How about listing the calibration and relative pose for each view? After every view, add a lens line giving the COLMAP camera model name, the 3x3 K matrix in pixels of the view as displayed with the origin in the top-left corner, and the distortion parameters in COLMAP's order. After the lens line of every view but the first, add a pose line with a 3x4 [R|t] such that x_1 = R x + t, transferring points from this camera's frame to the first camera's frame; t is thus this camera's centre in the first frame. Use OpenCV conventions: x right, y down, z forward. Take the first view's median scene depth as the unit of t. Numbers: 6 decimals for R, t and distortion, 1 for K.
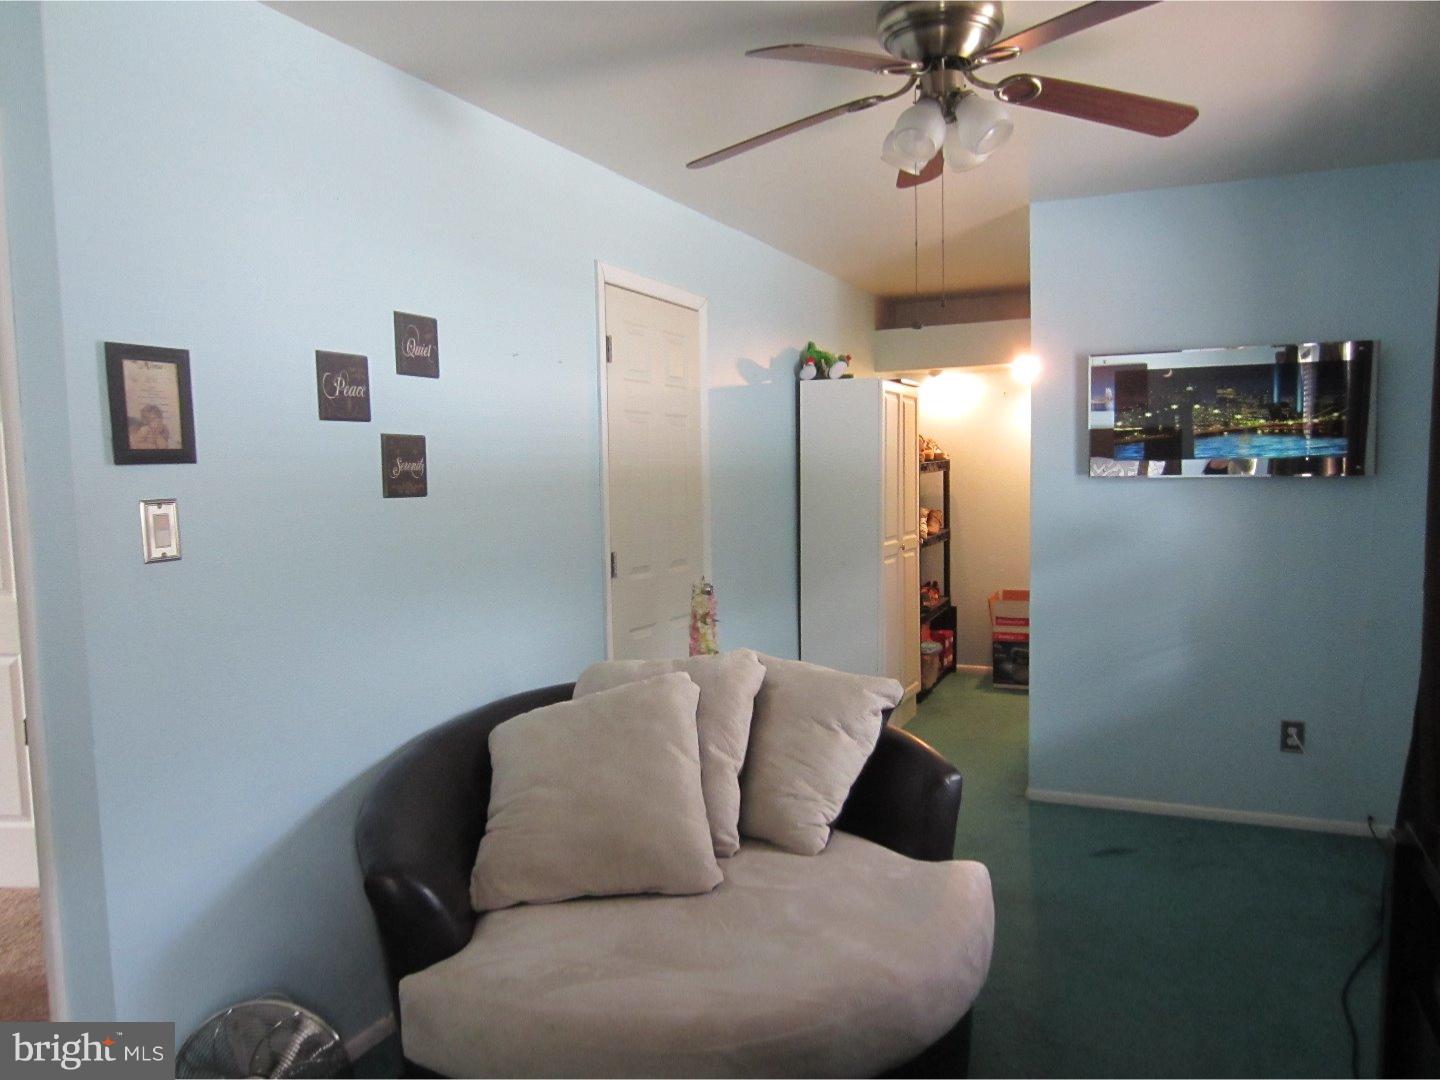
lens RADIAL K [[1028.5, 0, 720.1], [0, 1028.5, 543.5], [0, 0, 1]] dist [-0.040219, 0.019689]
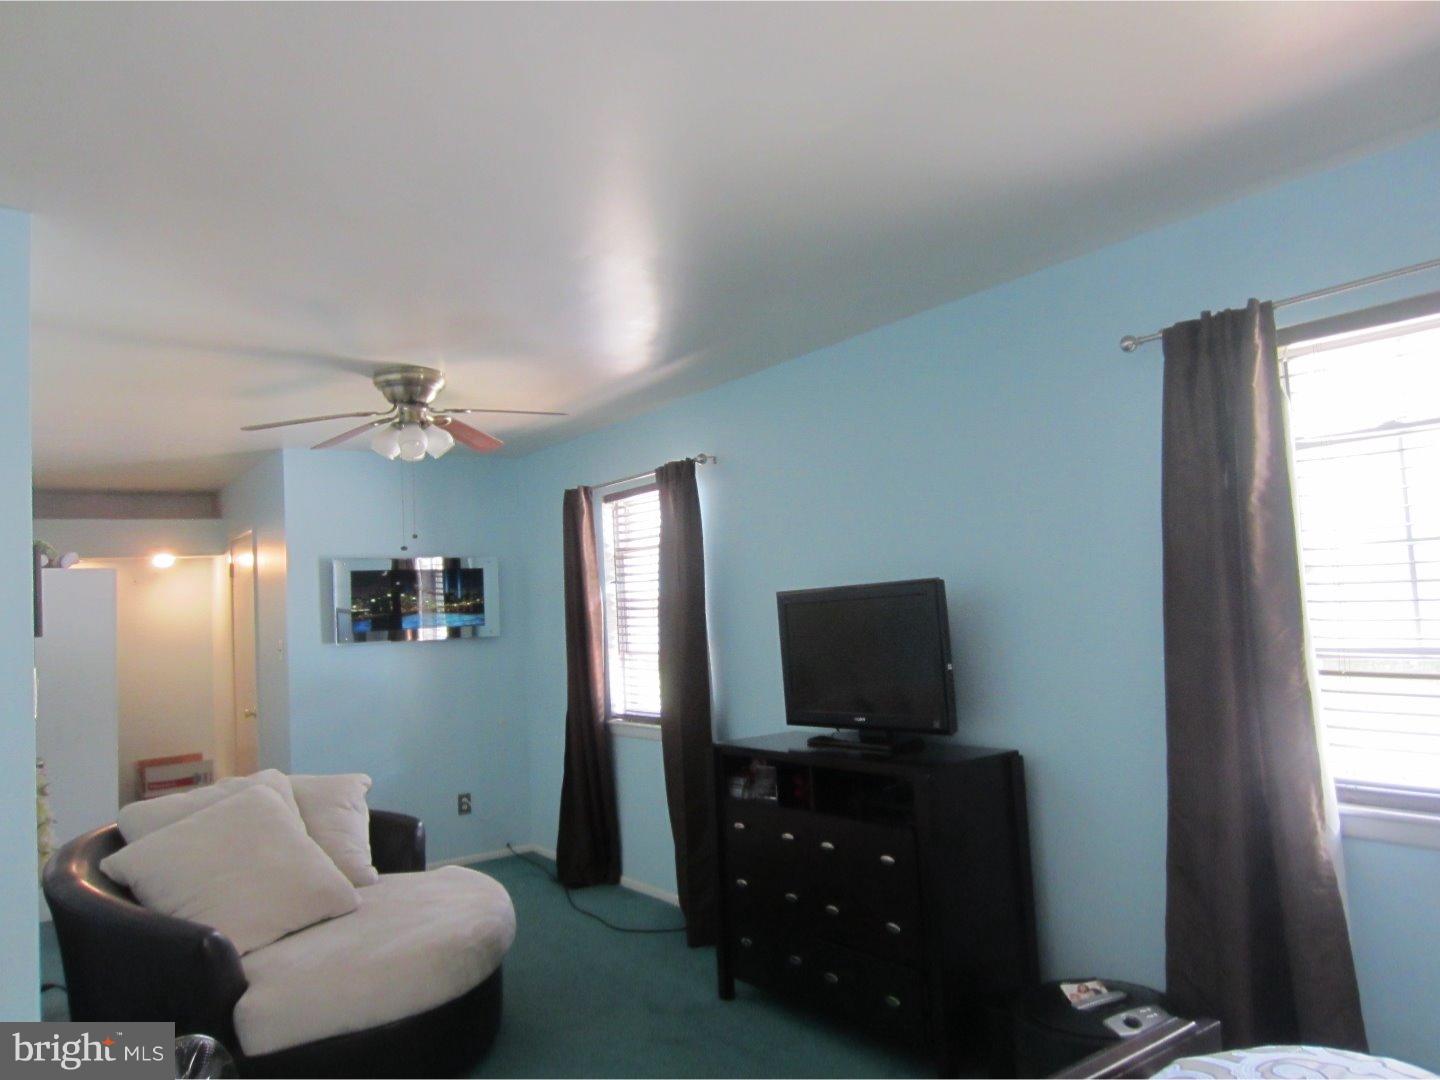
lens RADIAL K [[1028.5, 0, 719.4], [0, 1028.5, 538.5], [0, 0, 1]] dist [-0.040219, 0.019689]
pose [[0.502795, 0.048598, 0.863038, -0.644757], [0.113325, 0.986095, -0.121549, 0.023752], [-0.856945, 0.158918, 0.490297, -0.182057]]
